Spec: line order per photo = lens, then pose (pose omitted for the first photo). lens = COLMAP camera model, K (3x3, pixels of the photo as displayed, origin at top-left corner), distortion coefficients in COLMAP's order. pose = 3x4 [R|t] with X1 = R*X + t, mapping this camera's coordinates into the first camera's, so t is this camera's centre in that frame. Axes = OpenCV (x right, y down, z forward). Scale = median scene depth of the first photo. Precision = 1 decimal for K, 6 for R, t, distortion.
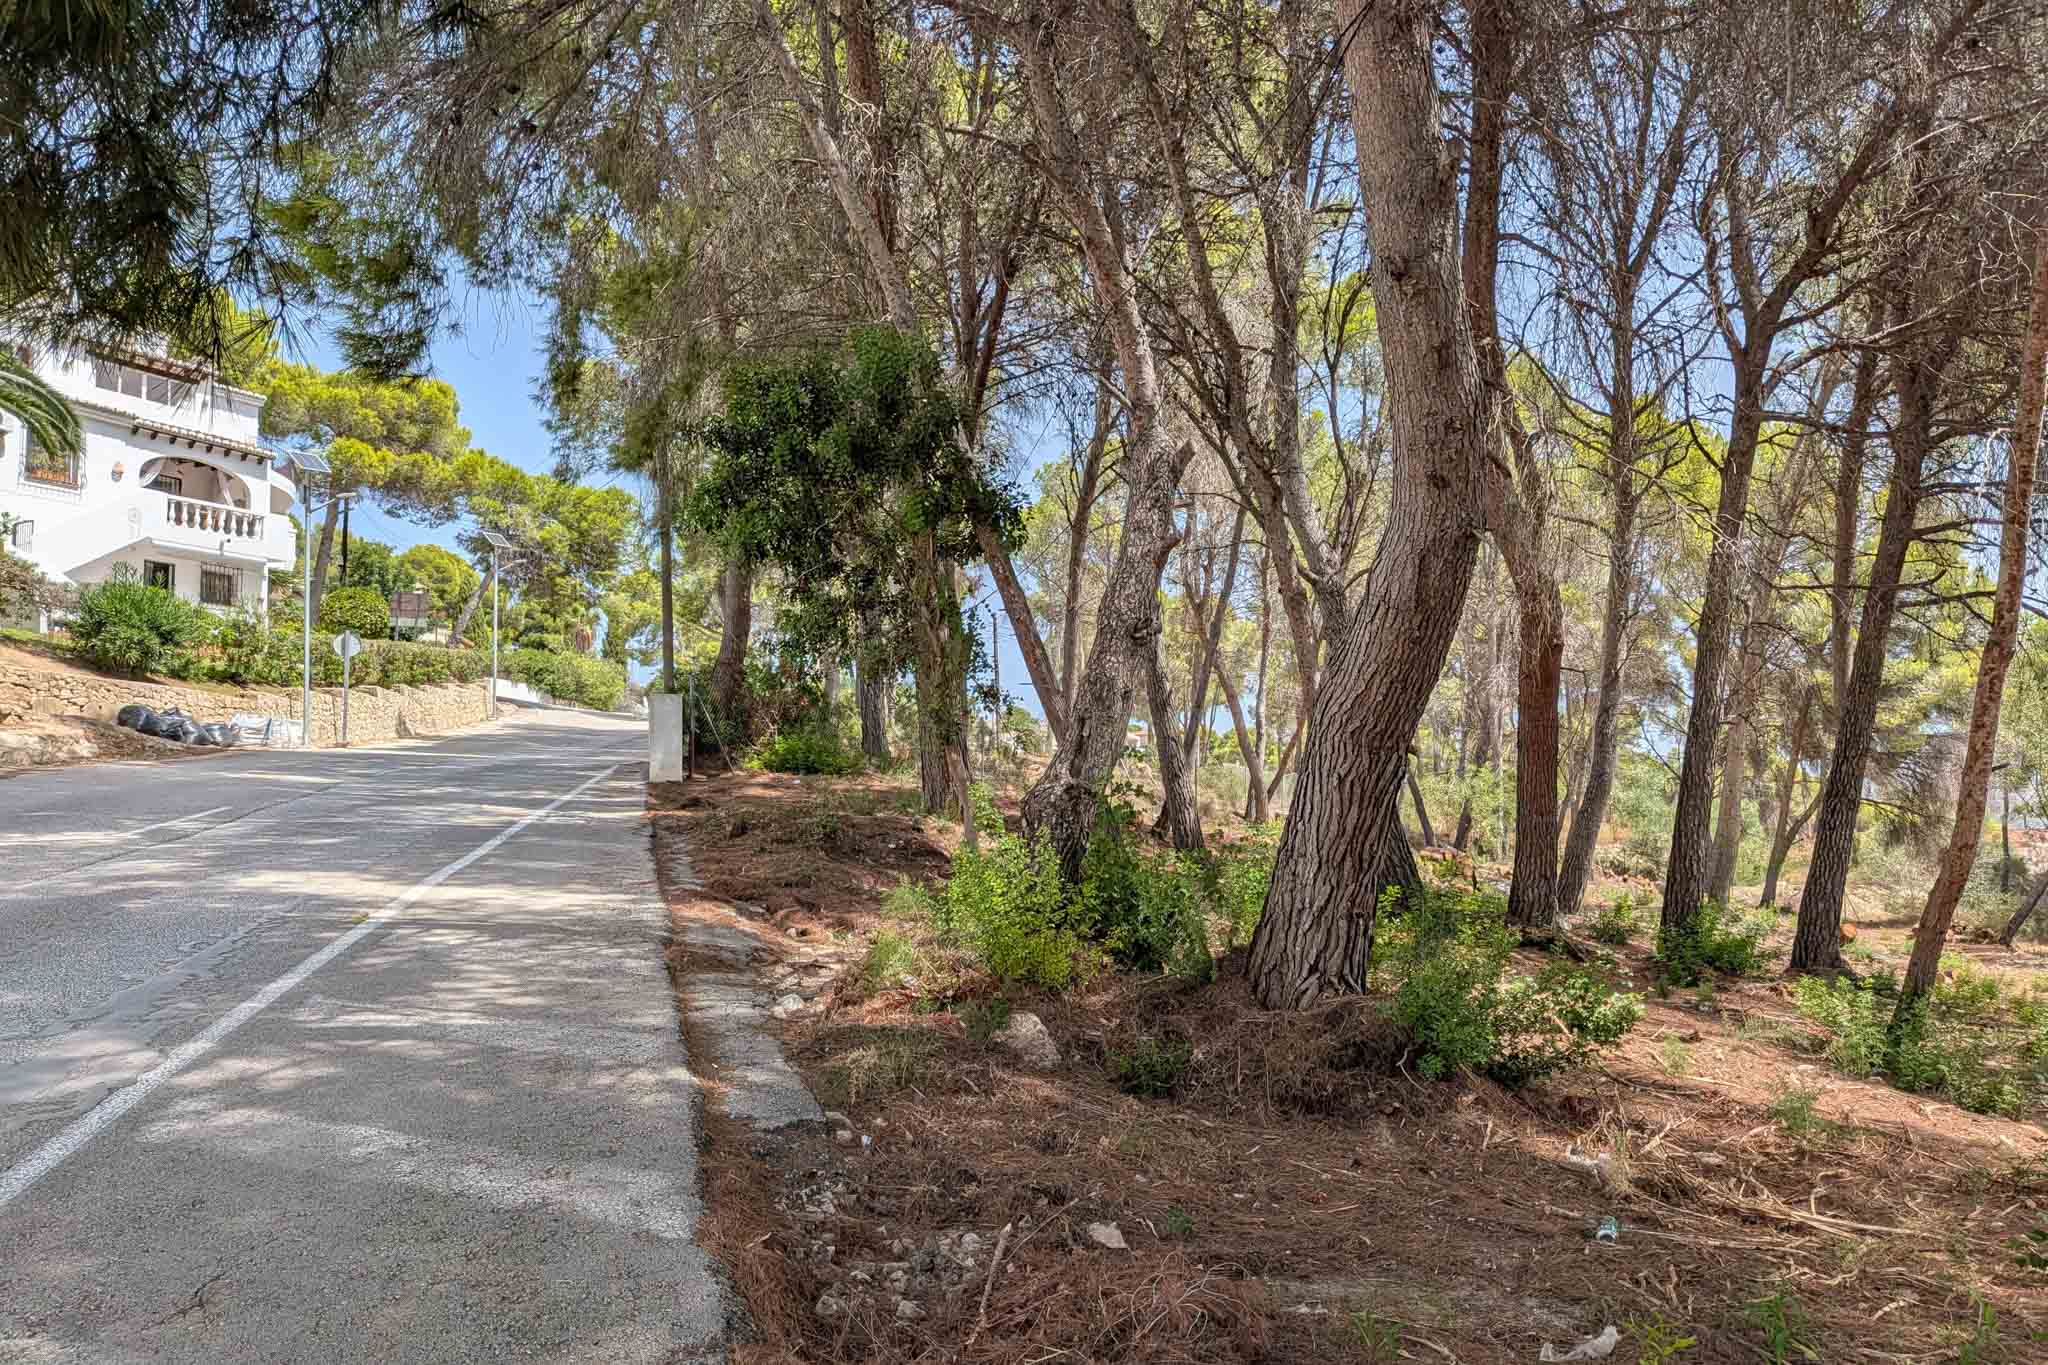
lens RADIAL K [[1420.9, 0, 1025.5], [0, 1420.9, 766.9], [0, 0, 1]] dist [0.070024, -0.124595]
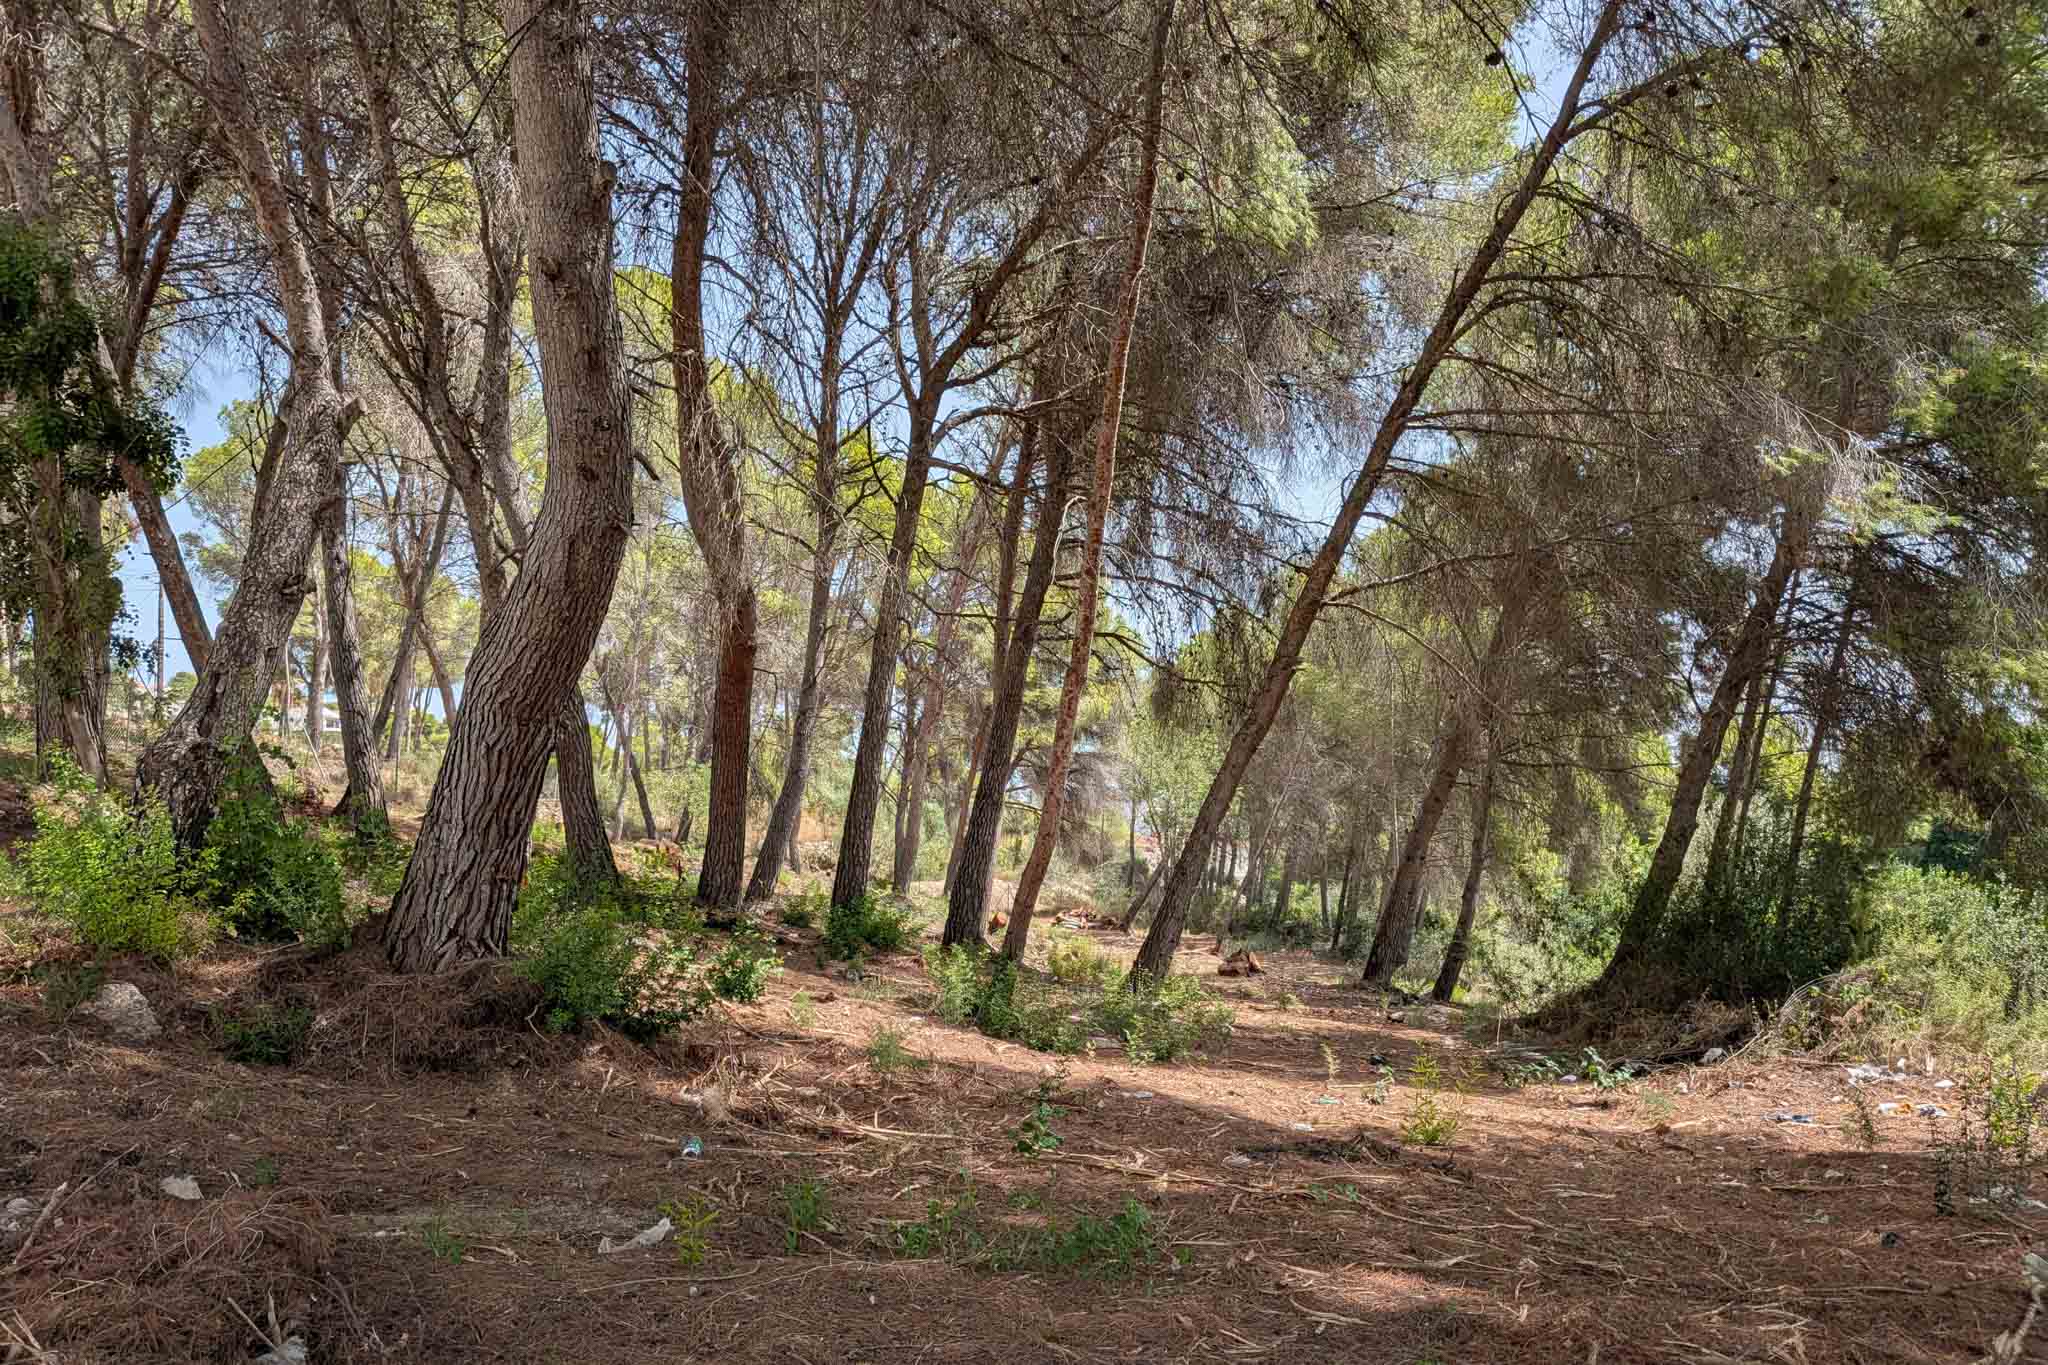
lens RADIAL K [[1474.1, 0, 1023.0], [0, 1474.1, 765.2], [0, 0, 1]] dist [0.054719, -0.108454]
pose [[0.880914, 0.044007, 0.471225, 0.048215], [-0.041704, 0.999012, -0.015335, 0.018192], [-0.471434, -0.006143, 0.881880, -0.109939]]
